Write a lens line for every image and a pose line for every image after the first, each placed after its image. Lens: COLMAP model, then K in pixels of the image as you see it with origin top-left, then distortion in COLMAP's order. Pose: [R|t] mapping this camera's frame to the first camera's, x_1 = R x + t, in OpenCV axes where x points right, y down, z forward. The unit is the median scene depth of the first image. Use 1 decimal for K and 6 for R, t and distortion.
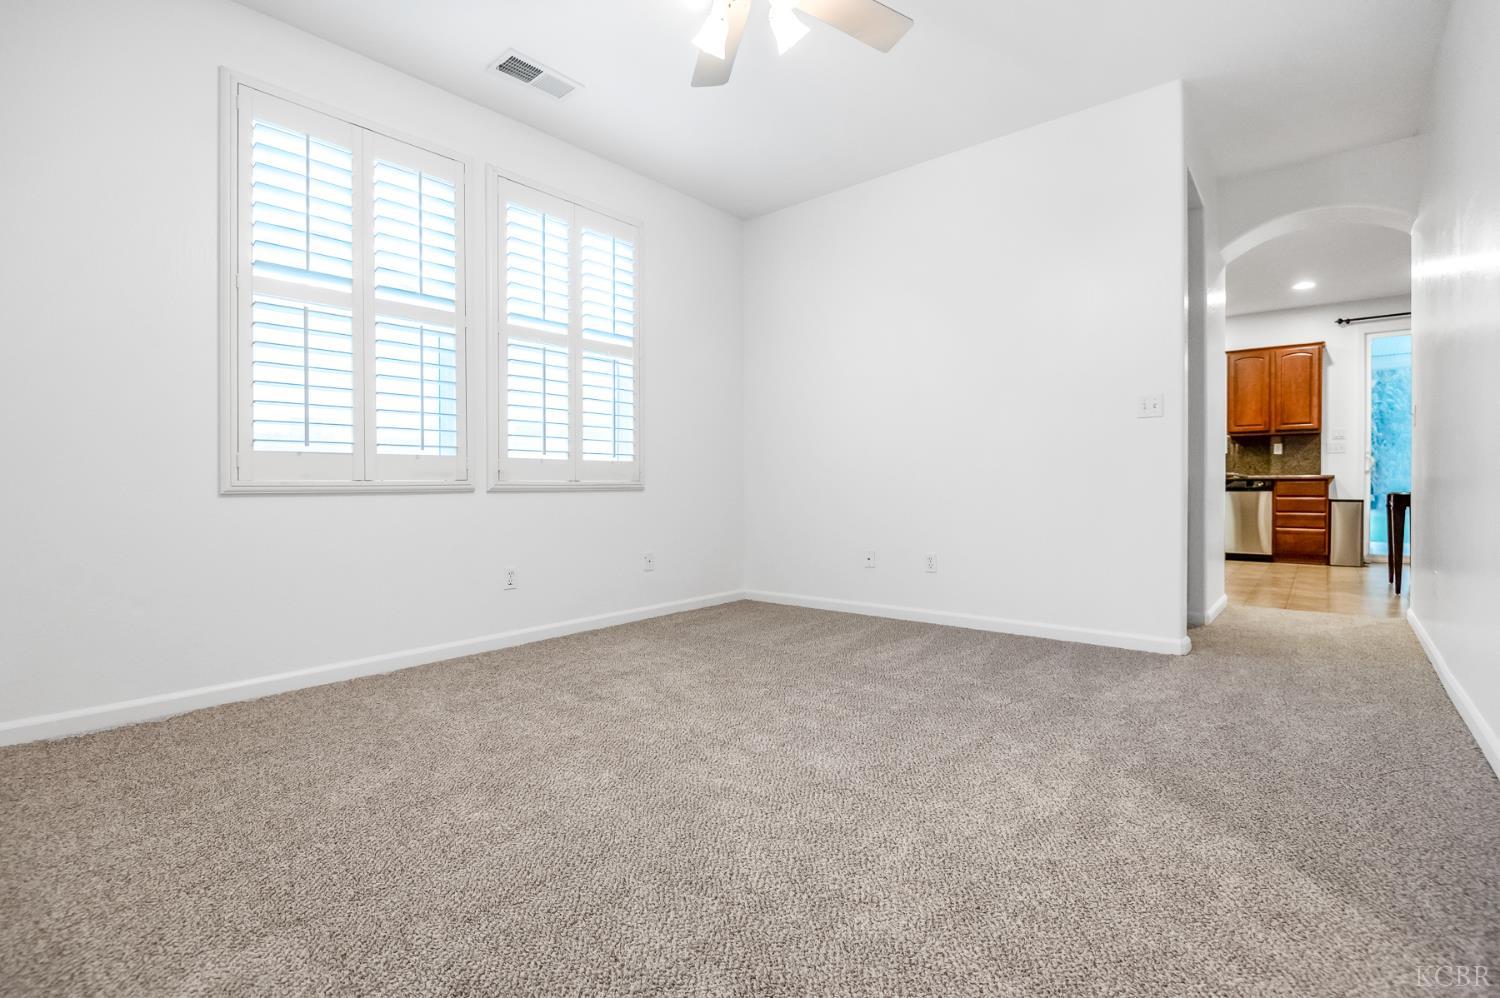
lens RADIAL K [[702.9, 0, 753.4], [0, 702.9, 502.3], [0, 0, 1]] dist [0.000310, -0.008147]
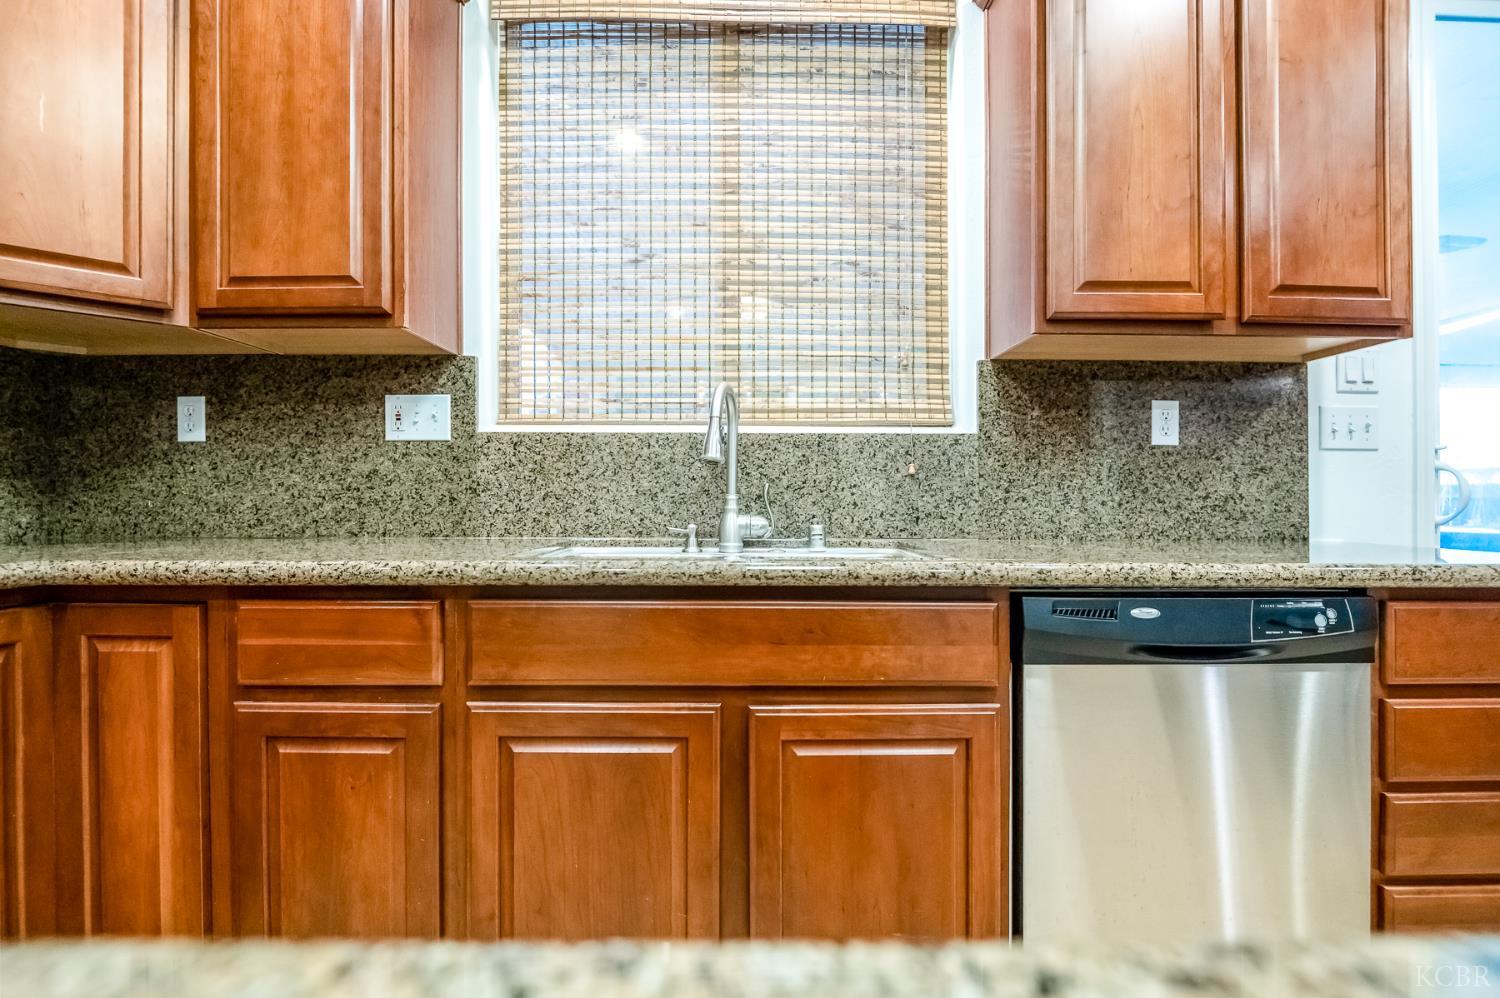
lens RADIAL K [[649.8, 0, 727.4], [0, 649.8, 492.8], [0, 0, 1]] dist [-0.021300, 0.000190]
pose [[0.762571, 0.012993, 0.646774, 0.537516], [0.008156, 0.999526, -0.029695, -0.051809], [-0.646853, 0.027919, 0.762104, 0.993452]]
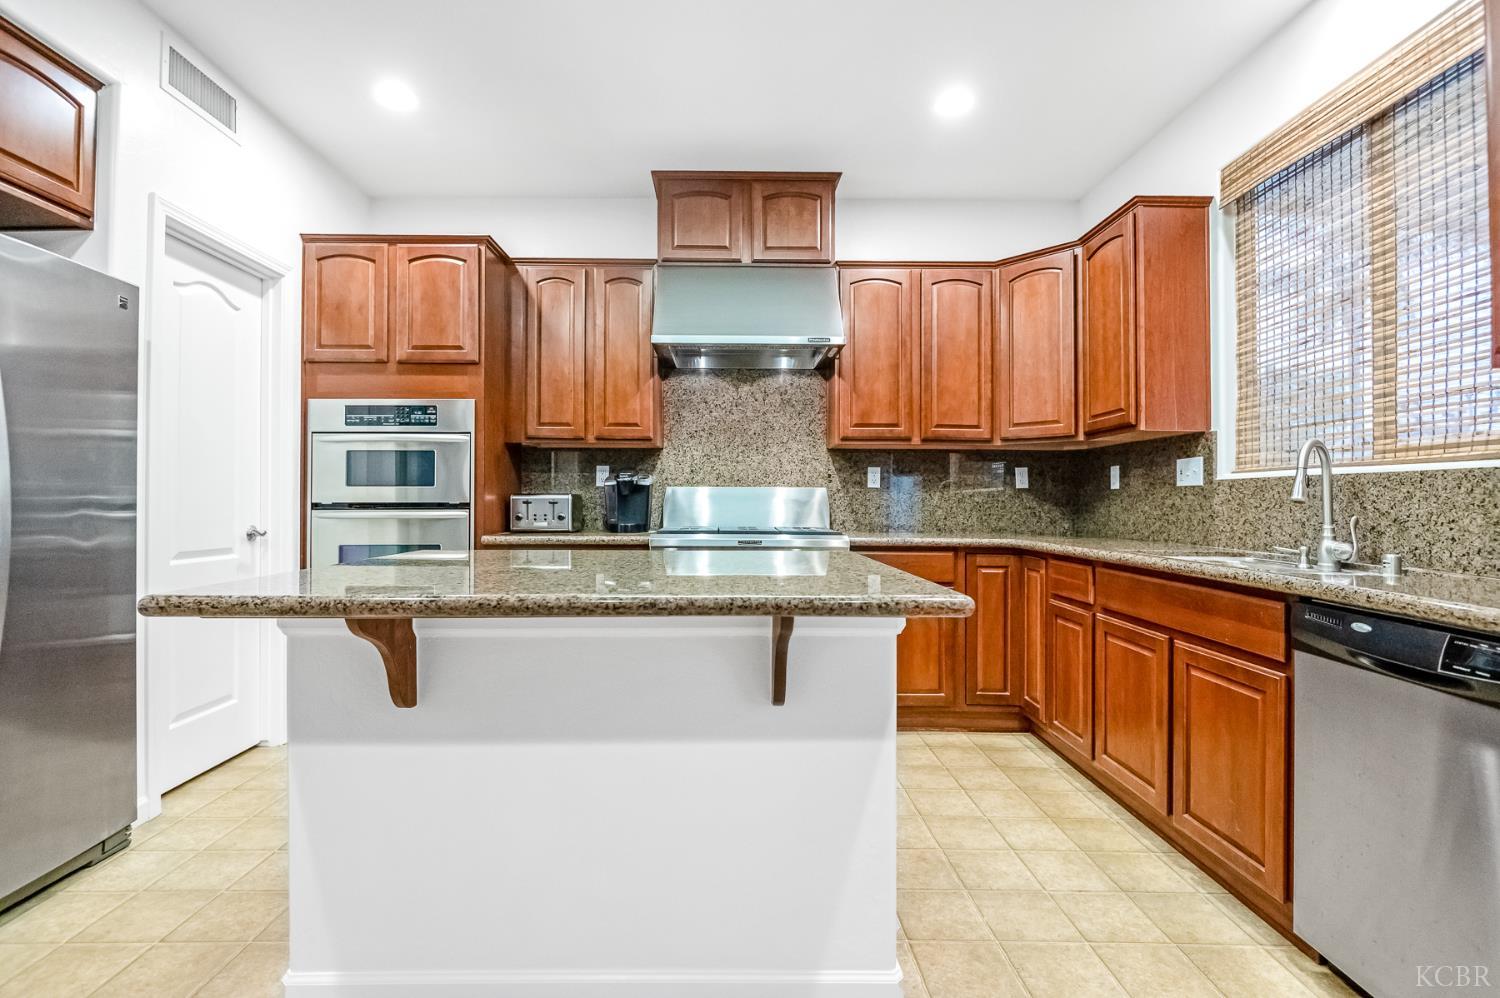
lens RADIAL K [[702.9, 0, 741.3], [0, 702.9, 507.8], [0, 0, 1]] dist [0.000310, -0.008147]
pose [[0.629430, 0.021045, -0.776772, 0.747480], [-0.032294, 0.999478, 0.000910, -0.056887], [0.776386, 0.024512, 0.629781, 0.784946]]
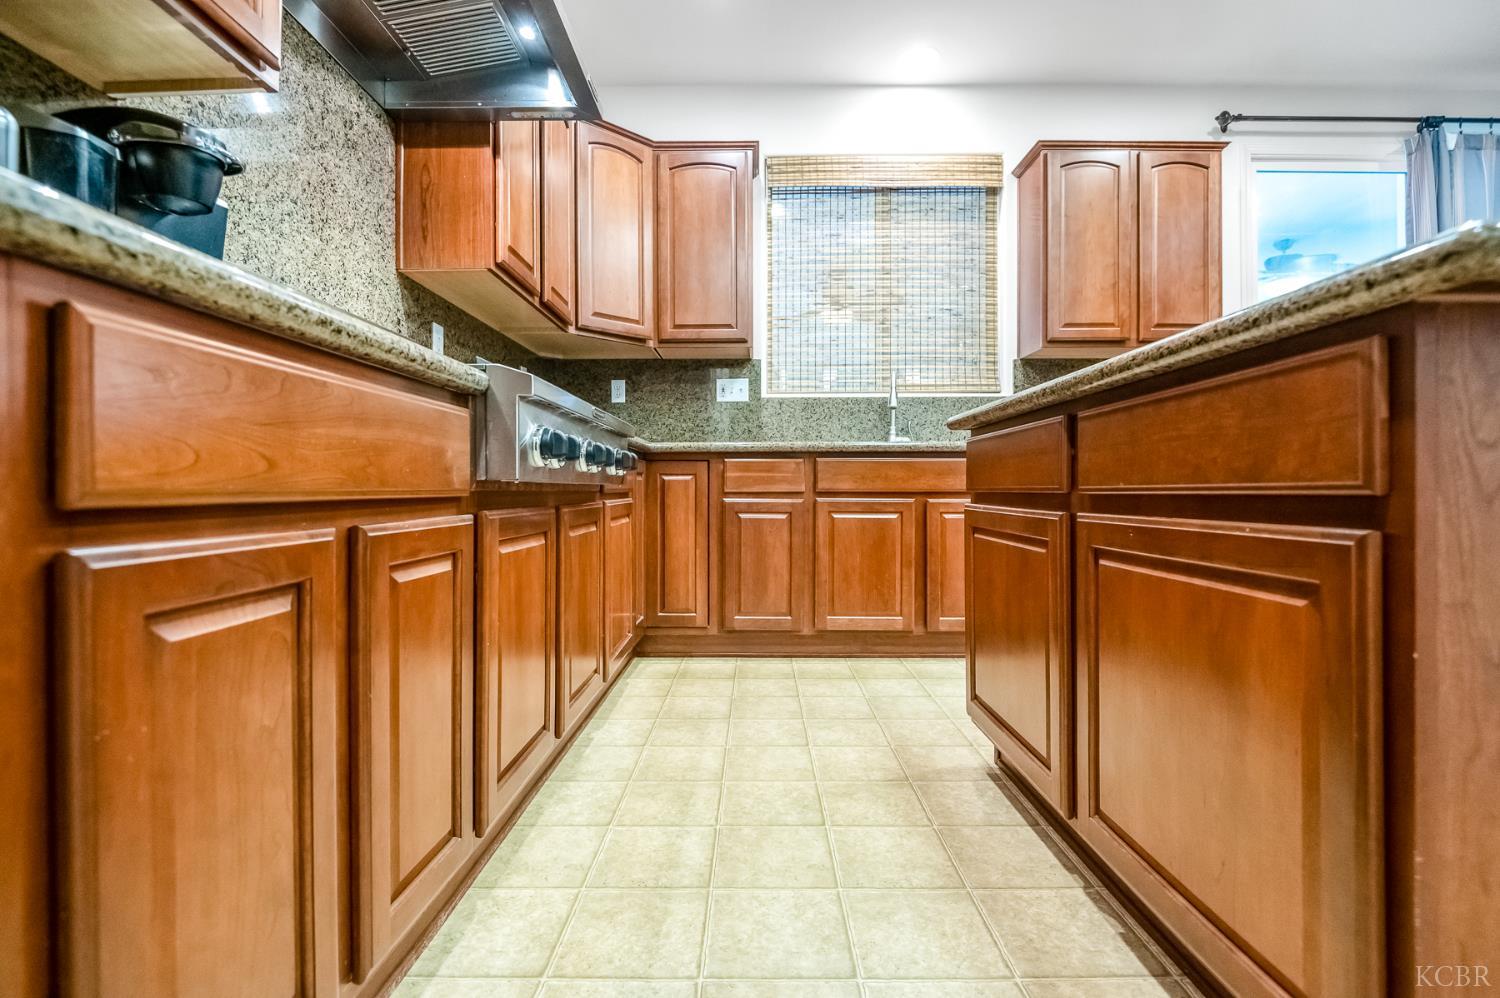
lens RADIAL K [[702.9, 0, 722.4], [0, 702.9, 499.7], [0, 0, 1]] dist [0.000310, -0.008147]
pose [[0.766299, 0.000180, 0.642484, 0.288037], [0.014992, 0.999723, -0.018161, -0.002015], [-0.642309, 0.023549, 0.766084, 0.869495]]
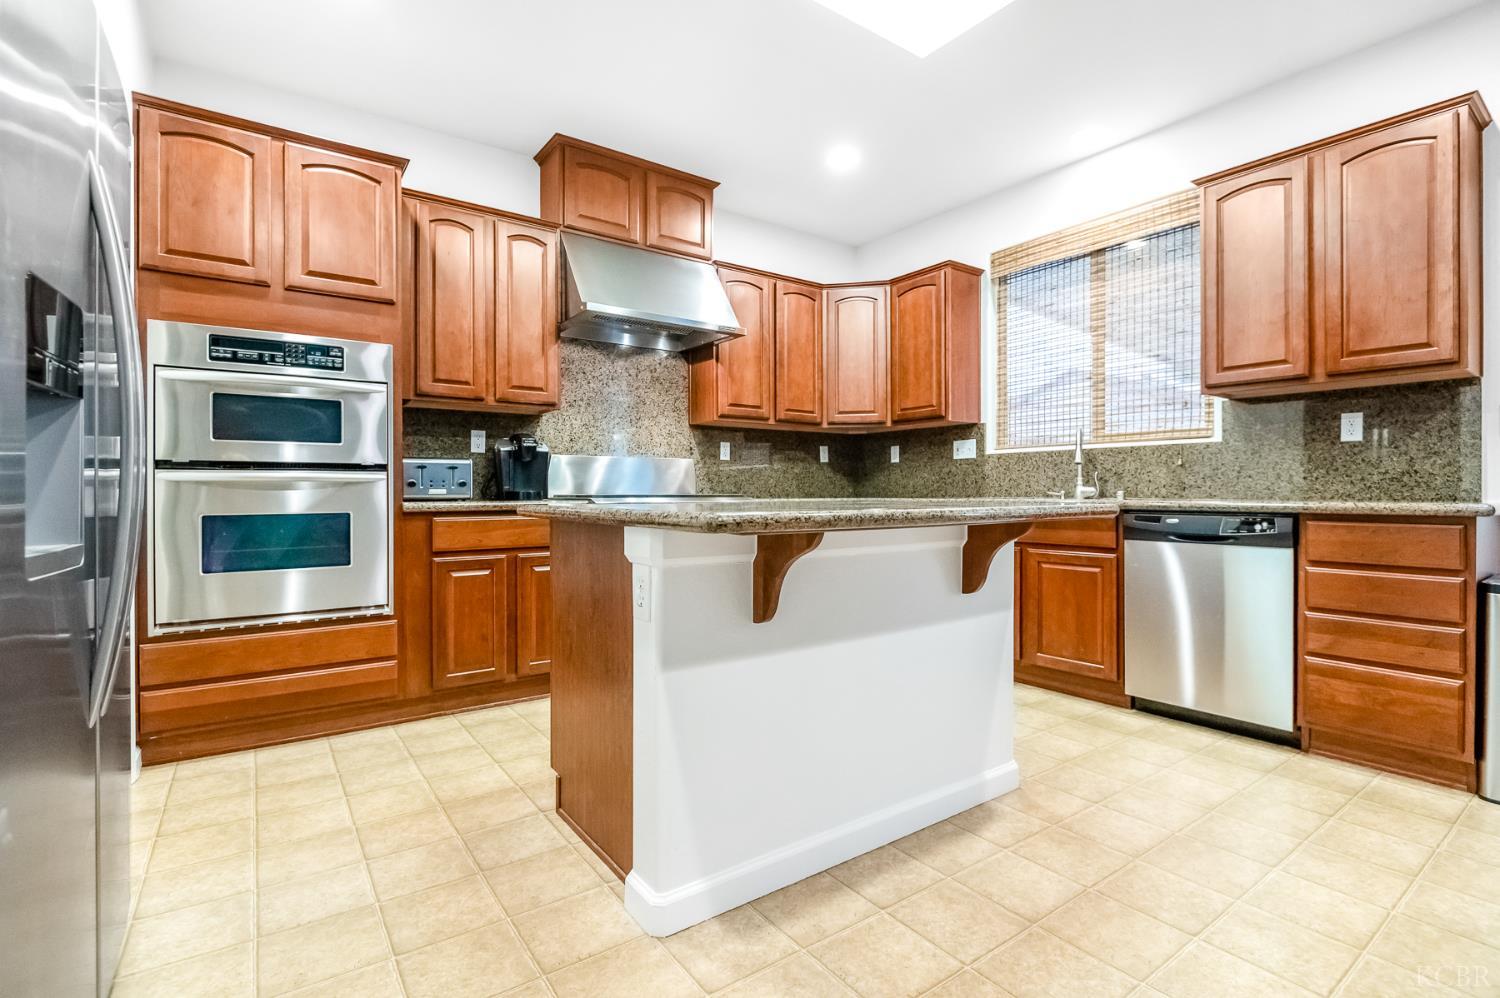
lens RADIAL K [[702.9, 0, 743.4], [0, 702.9, 505.4], [0, 0, 1]] dist [0.000310, -0.008147]
pose [[0.965654, 0.011787, -0.259565, 0.573320], [-0.013816, 0.999887, -0.005996, -0.031135], [0.259465, 0.009376, 0.965707, 0.603800]]
